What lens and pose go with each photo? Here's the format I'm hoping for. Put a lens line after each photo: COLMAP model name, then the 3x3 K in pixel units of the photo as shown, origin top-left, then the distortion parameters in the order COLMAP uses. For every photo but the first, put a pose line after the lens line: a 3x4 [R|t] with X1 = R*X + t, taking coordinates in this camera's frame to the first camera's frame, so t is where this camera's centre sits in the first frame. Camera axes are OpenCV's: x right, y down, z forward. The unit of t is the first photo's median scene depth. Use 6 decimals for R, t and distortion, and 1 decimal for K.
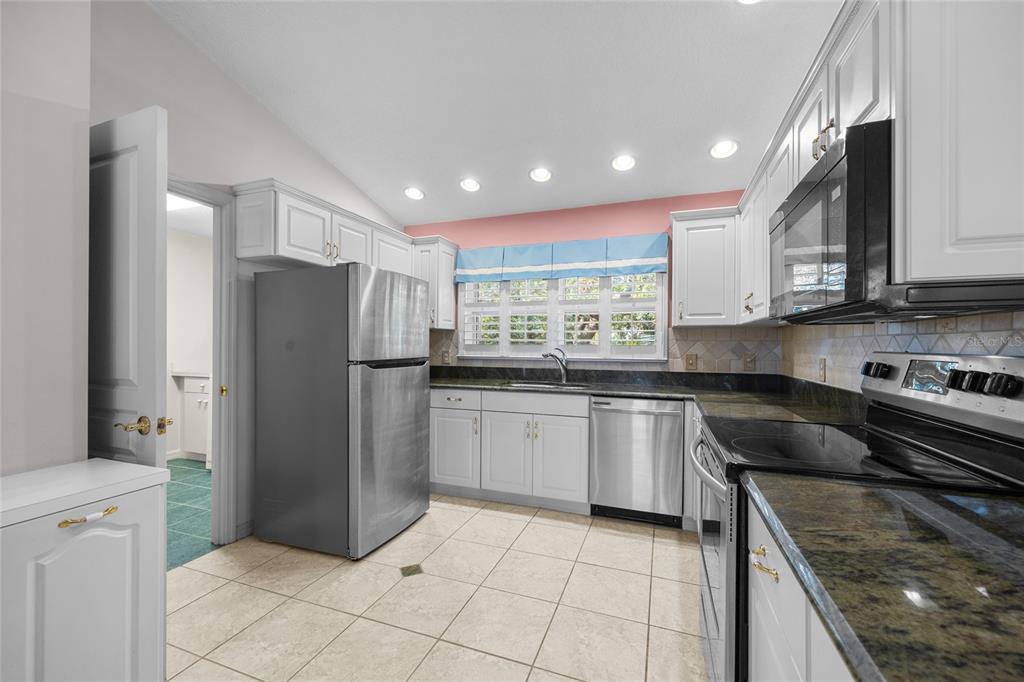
lens RADIAL K [[412.8, 0, 512.0], [0, 412.8, 341.0], [0, 0, 1]] dist [0.001502, 0.000218]
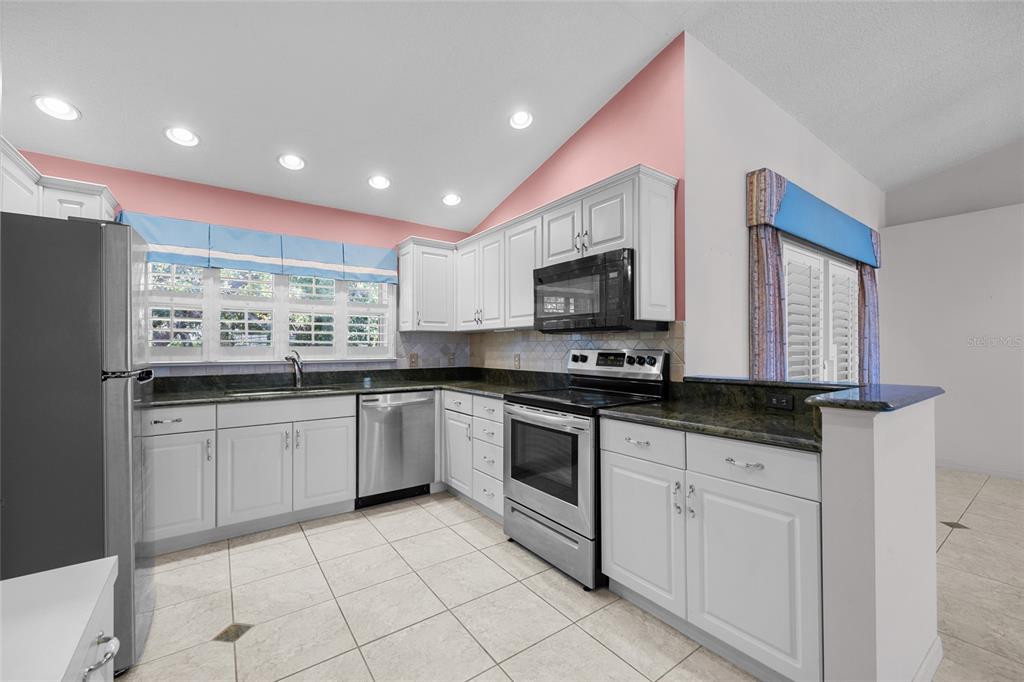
lens RADIAL K [[412.8, 0, 512.0], [0, 412.8, 341.0], [0, 0, 1]] dist [0.001502, 0.000218]
pose [[0.558735, 0.007159, 0.829316, -0.420815], [-0.003325, 0.999974, -0.006392, 0.000775], [-0.829340, 0.000814, 0.558744, 0.080852]]
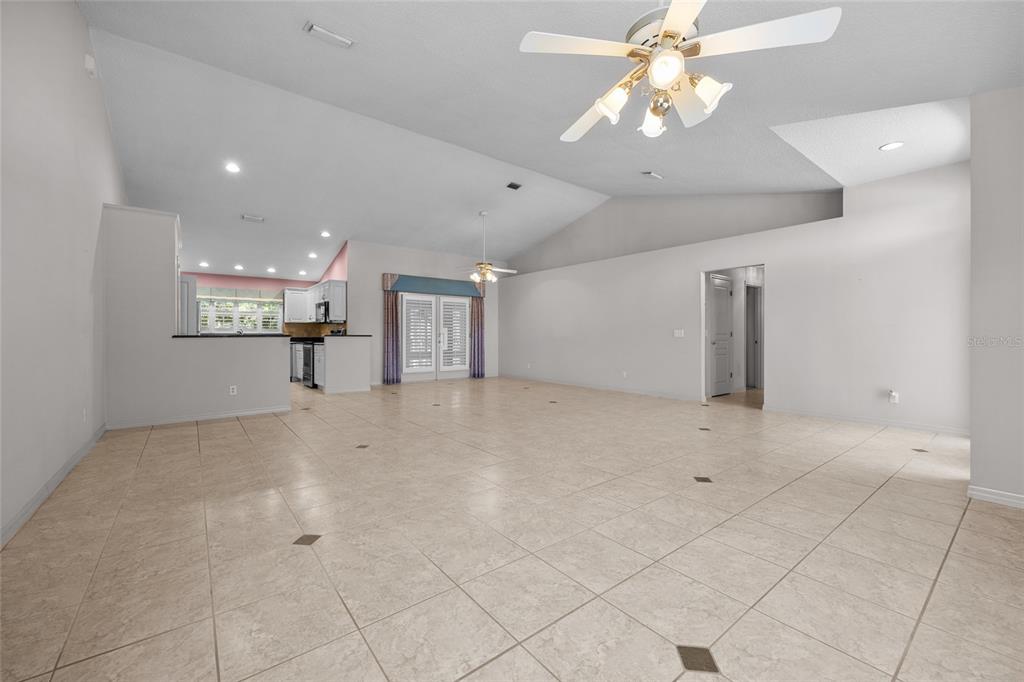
lens RADIAL K [[412.8, 0, 512.0], [0, 412.8, 341.0], [0, 0, 1]] dist [0.001502, 0.000218]
pose [[0.533003, -0.010906, 0.846043, -1.327302], [-0.004044, 0.999873, 0.015437, 0.048924], [-0.846104, -0.011649, 0.532891, -2.089178]]
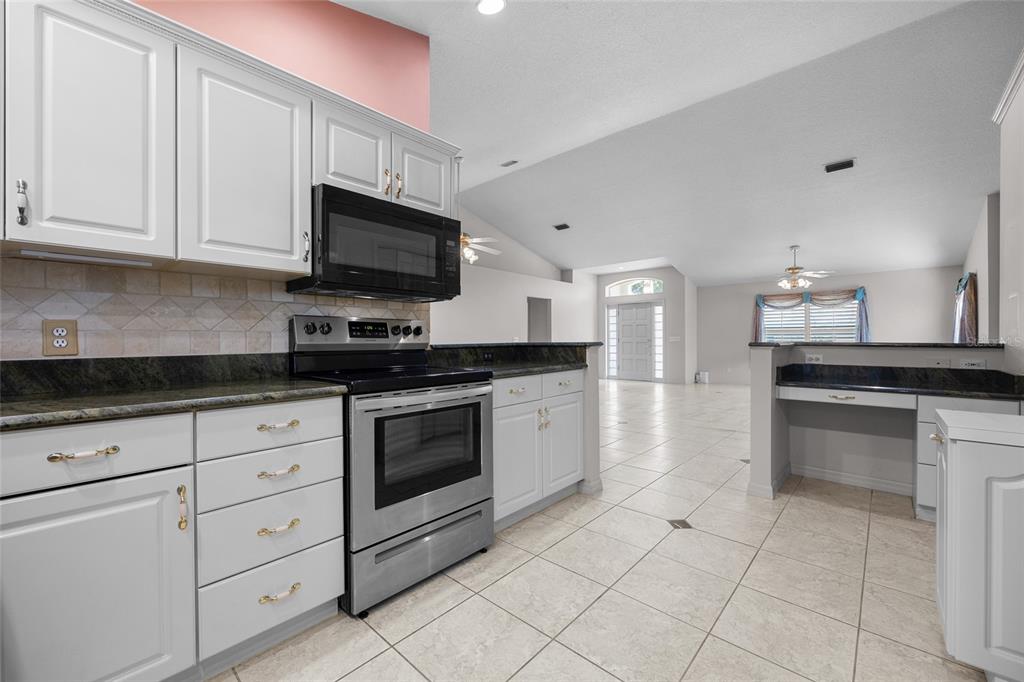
lens RADIAL K [[412.8, 0, 512.0], [0, 412.8, 341.0], [0, 0, 1]] dist [0.001502, 0.000218]
pose [[-0.927341, 0.000325, 0.374218, -0.102652], [-0.002404, 0.999974, -0.006824, 0.055196], [-0.374210, -0.007228, -0.927316, 0.943786]]
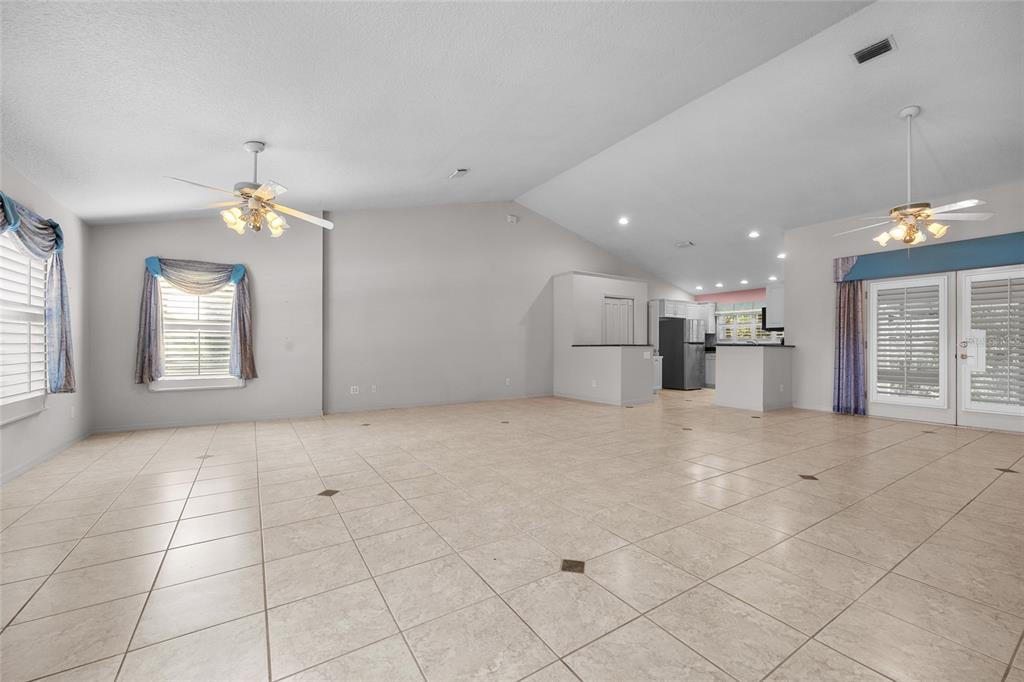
lens RADIAL K [[405.1, 0, 512.0], [0, 405.1, 341.0], [0, 0, 1]] dist [0.000158, 0.000026]
pose [[0.793569, -0.007952, -0.608428, 0.527773], [0.003165, 0.999955, -0.008941, 0.051028], [0.608472, 0.005170, 0.793559, -2.418313]]
